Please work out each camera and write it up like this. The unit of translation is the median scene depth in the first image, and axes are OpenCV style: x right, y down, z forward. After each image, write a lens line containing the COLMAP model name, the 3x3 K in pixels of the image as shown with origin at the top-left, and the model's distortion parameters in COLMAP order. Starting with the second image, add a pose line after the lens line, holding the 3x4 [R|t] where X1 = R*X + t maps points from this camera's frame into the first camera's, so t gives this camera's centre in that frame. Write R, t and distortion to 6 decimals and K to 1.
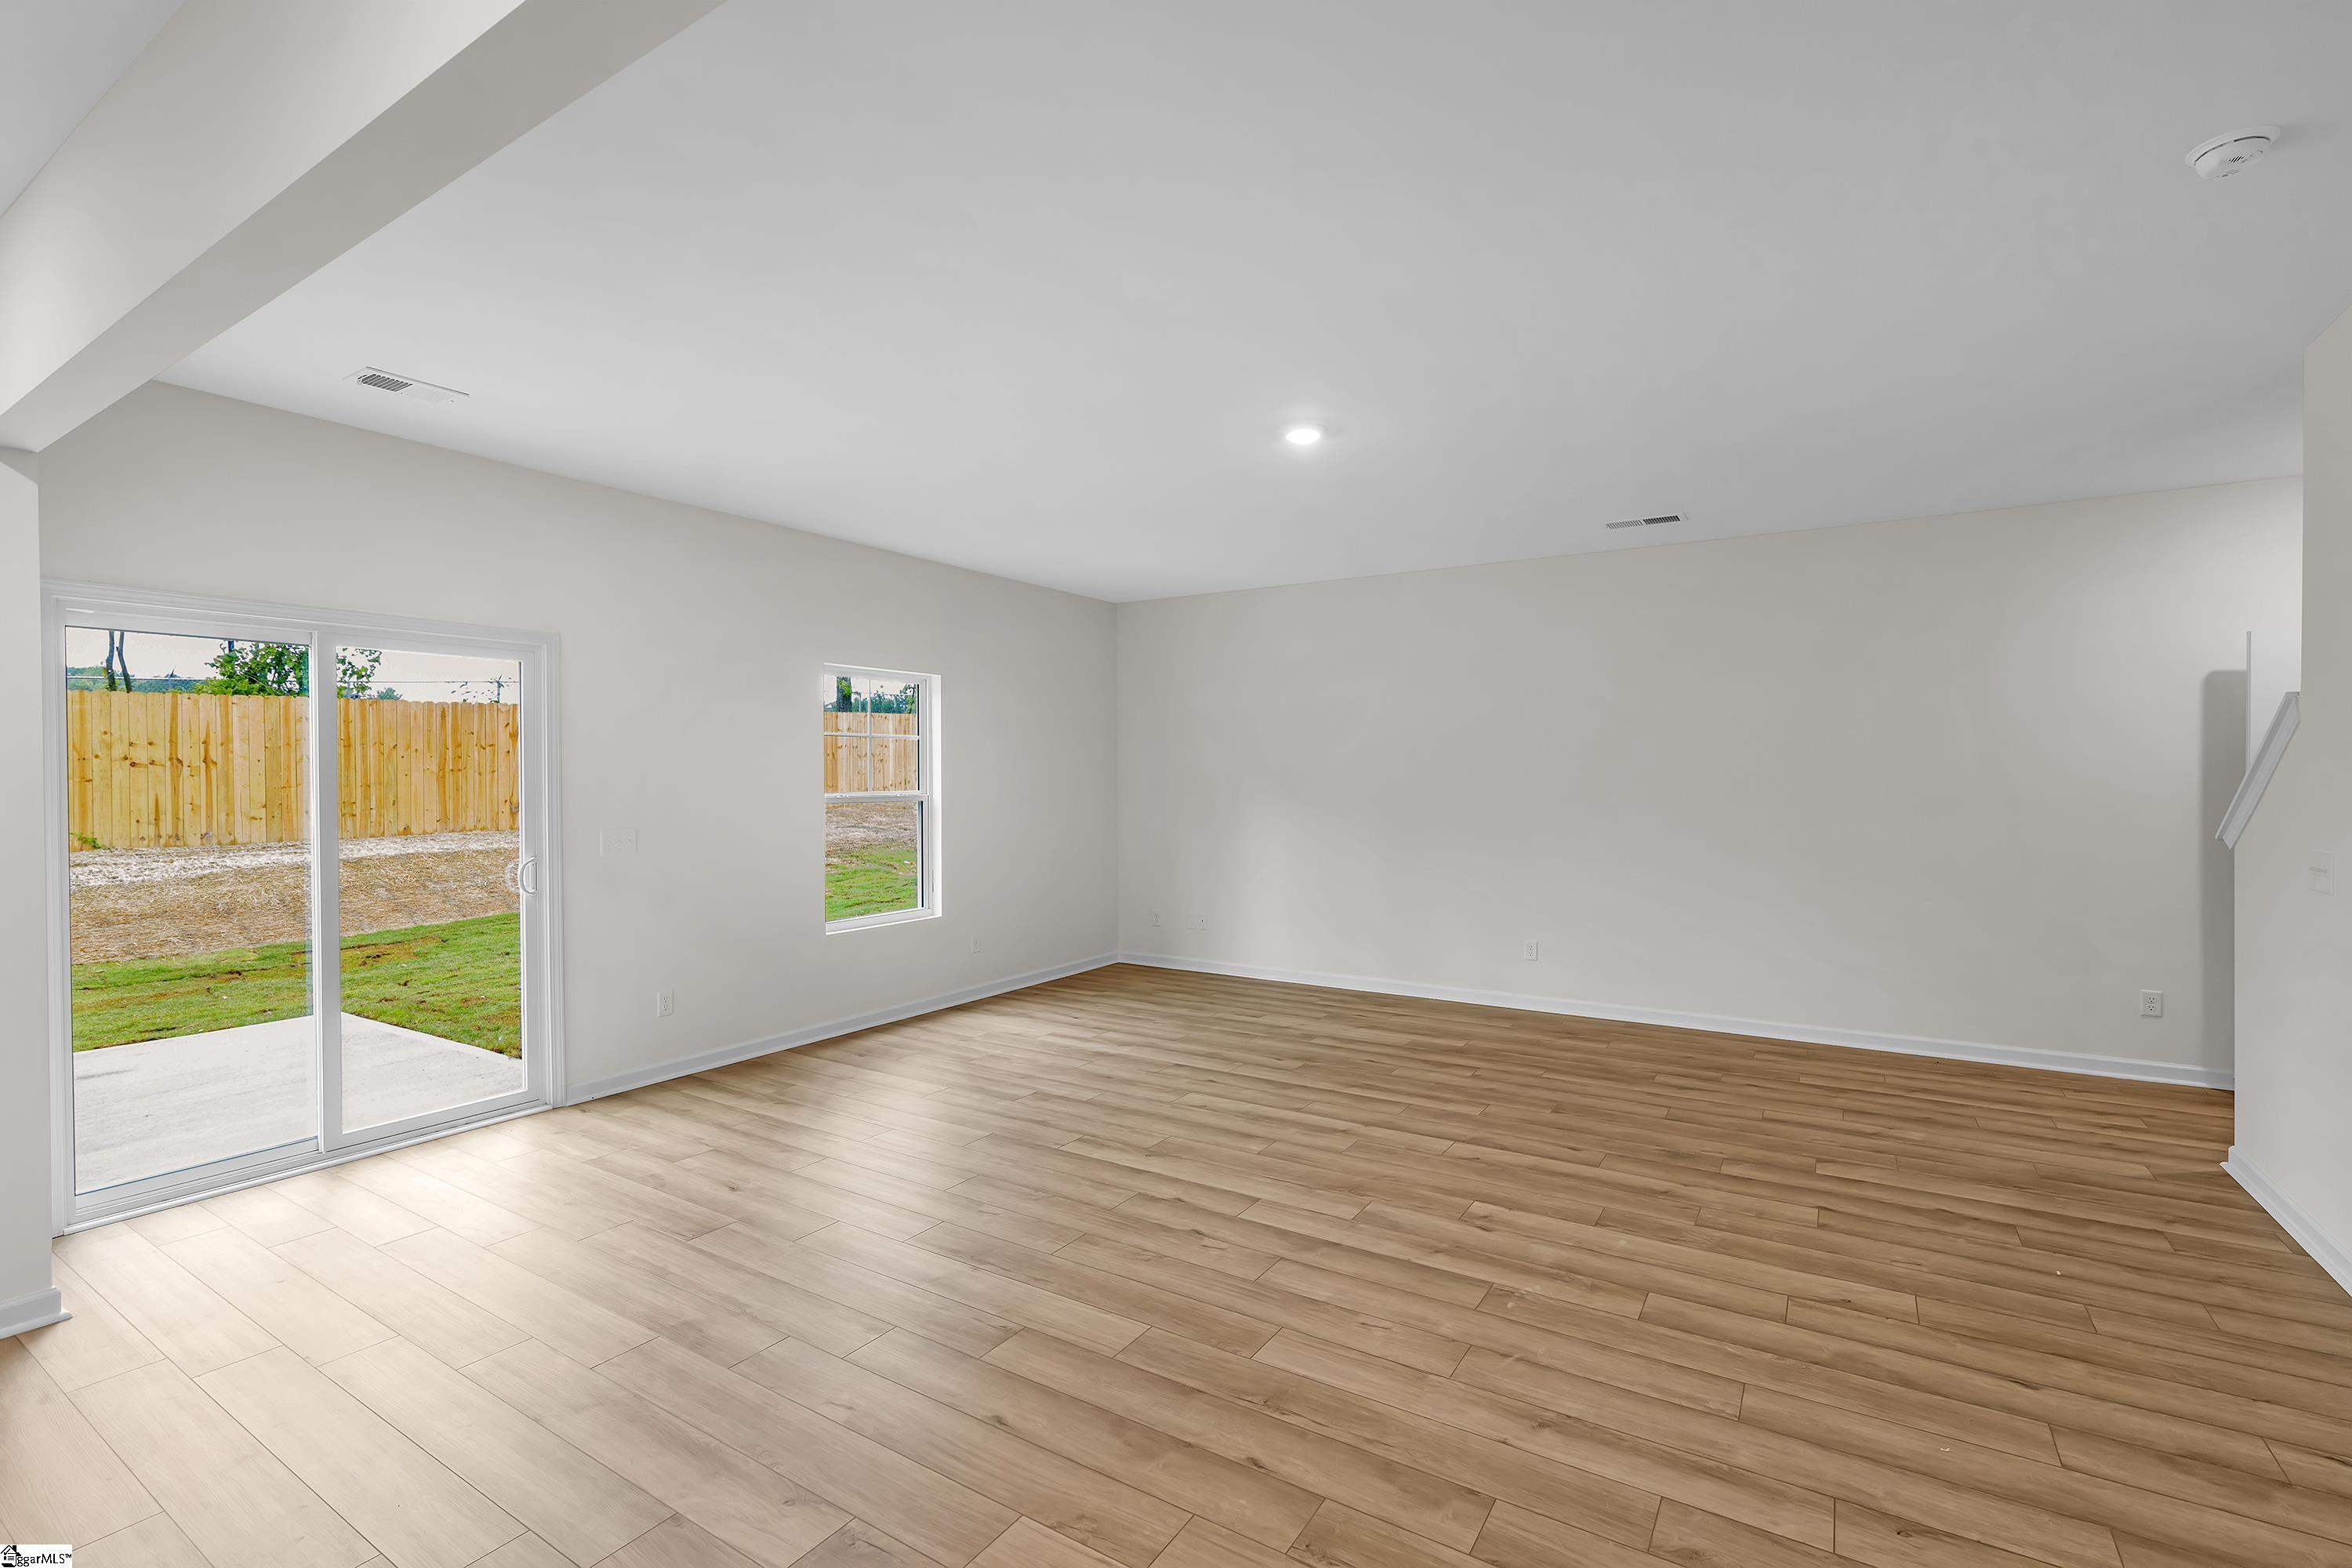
lens RADIAL K [[1053.9, 0, 1227.6], [0, 1053.9, 781.1], [0, 0, 1]] dist [-0.000226, 0.000748]
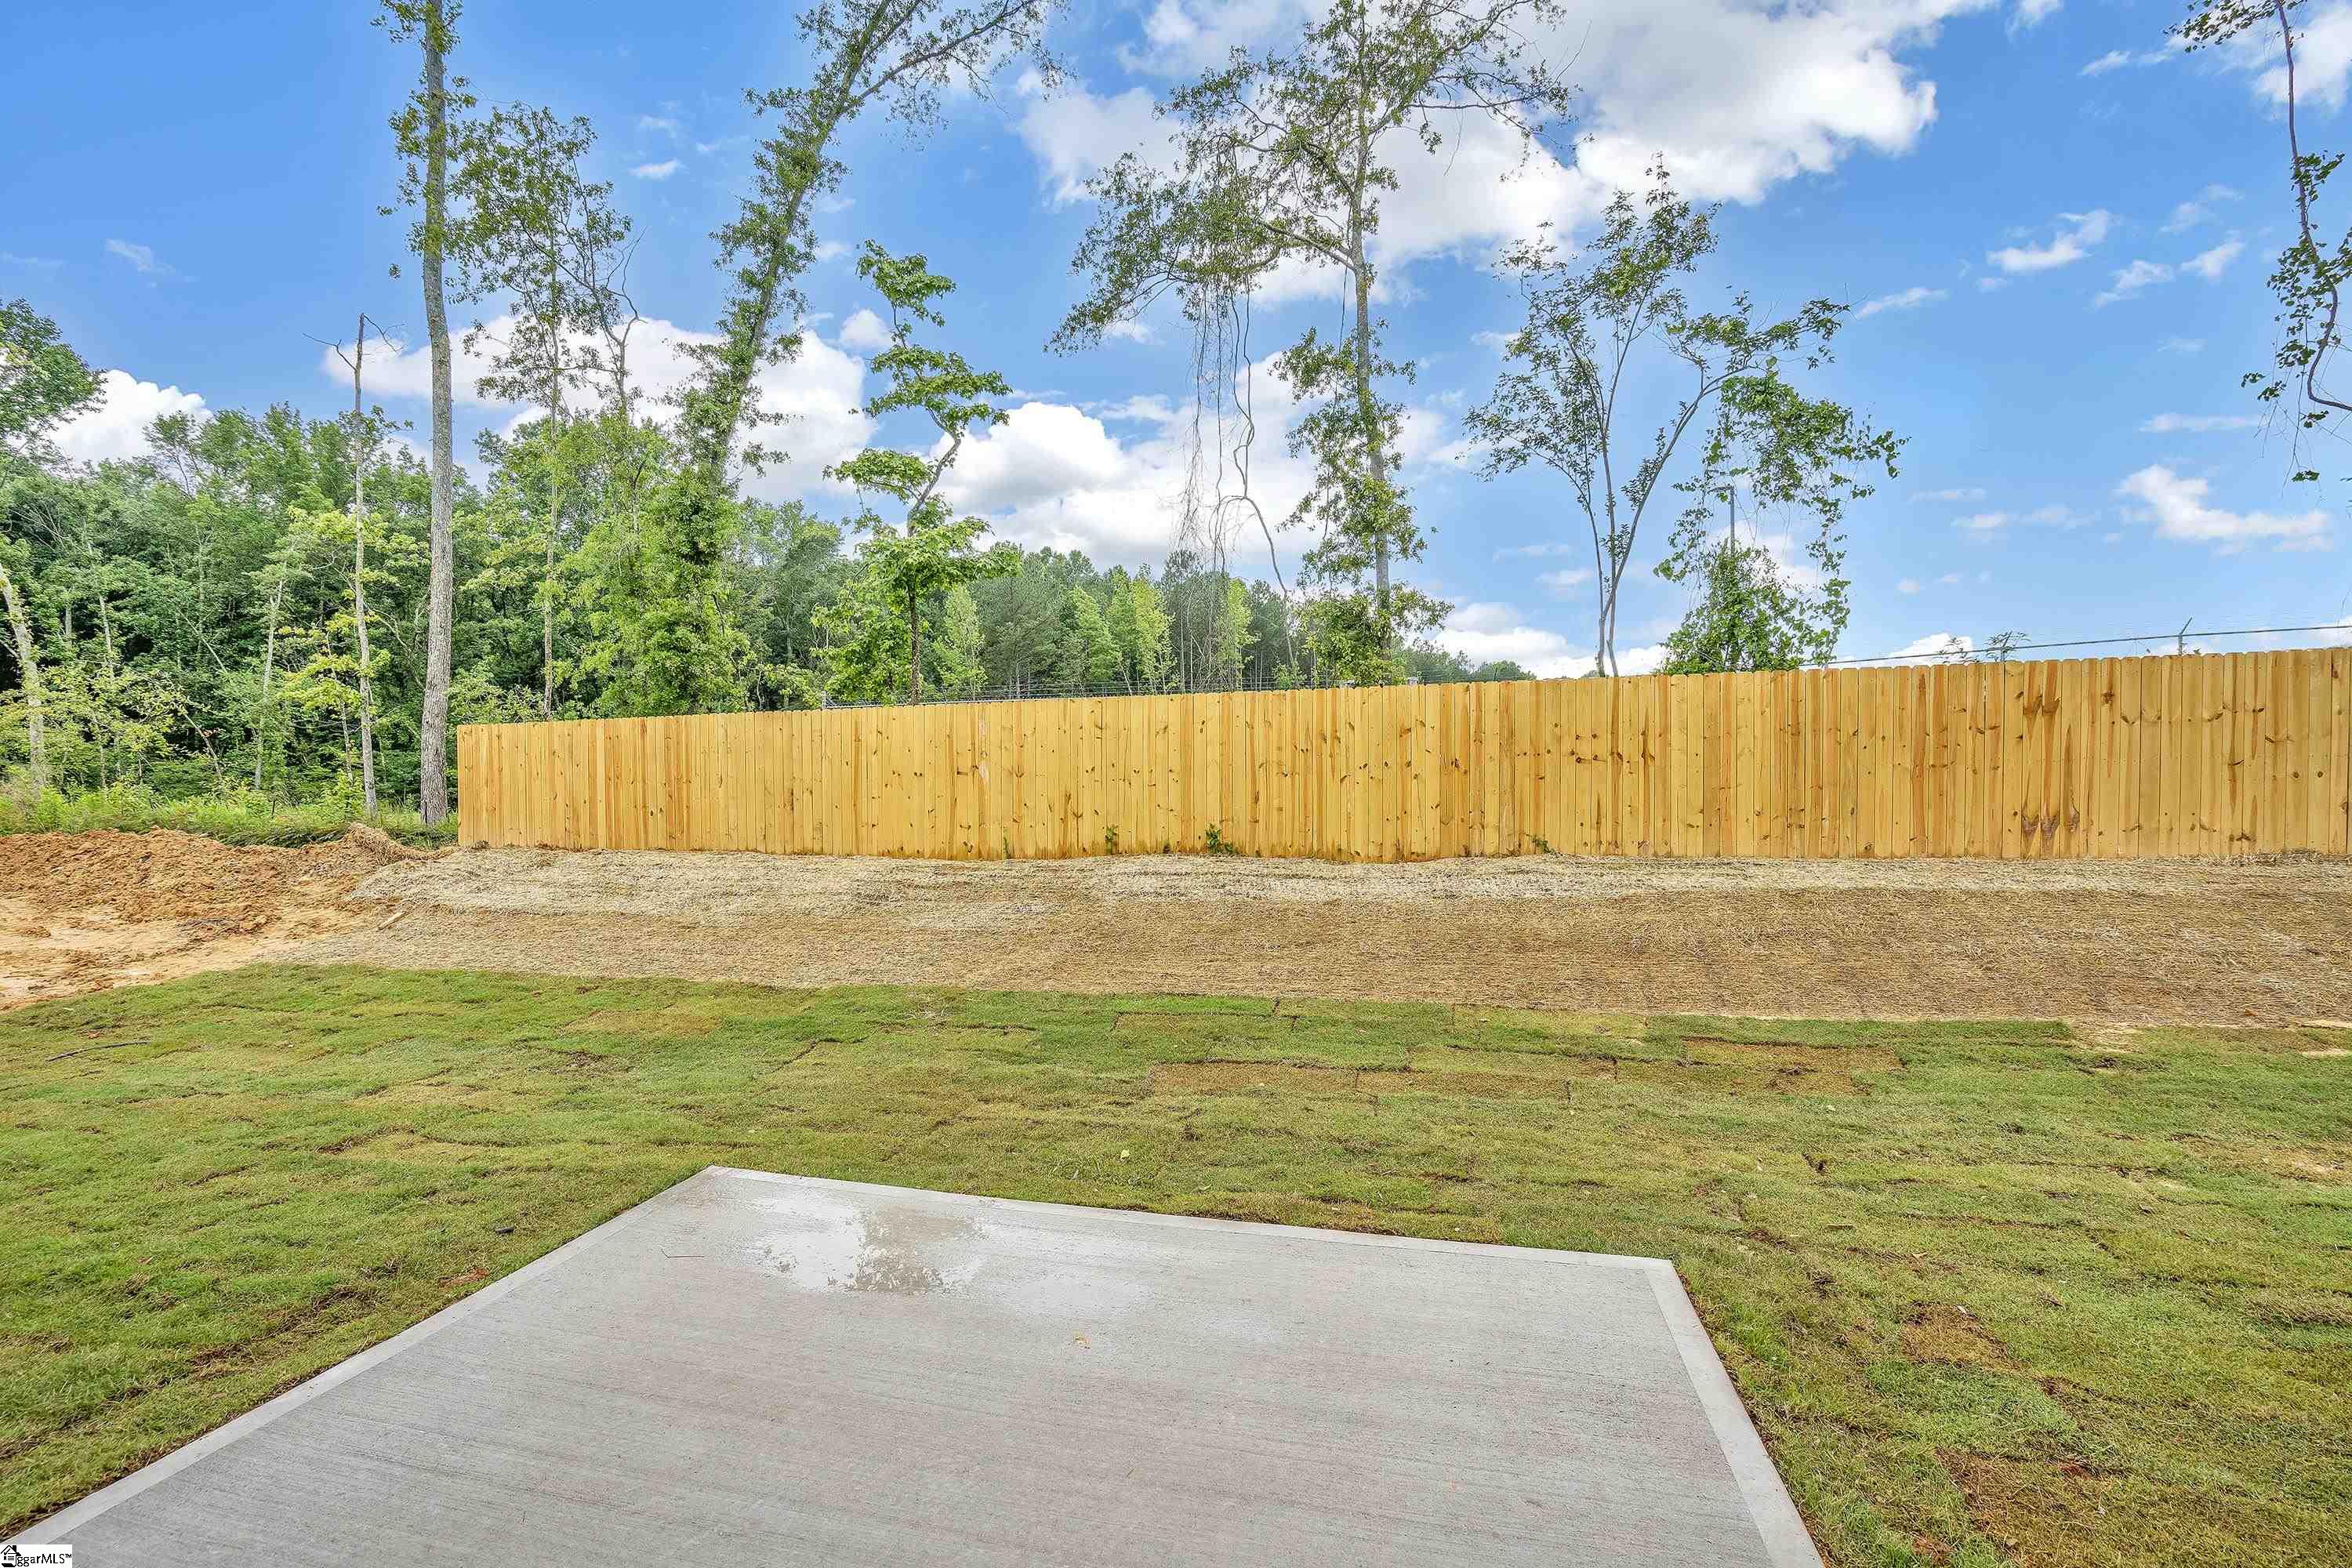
lens RADIAL K [[1053.9, 0, 1176.8], [0, 1053.9, 788.1], [0, 0, 1]] dist [-0.000226, 0.000748]
pose [[0.297707, 0.025023, -0.954329, -0.268424], [-0.005361, 0.999684, 0.024540, -0.011619], [0.954642, -0.002190, 0.297747, 0.383357]]
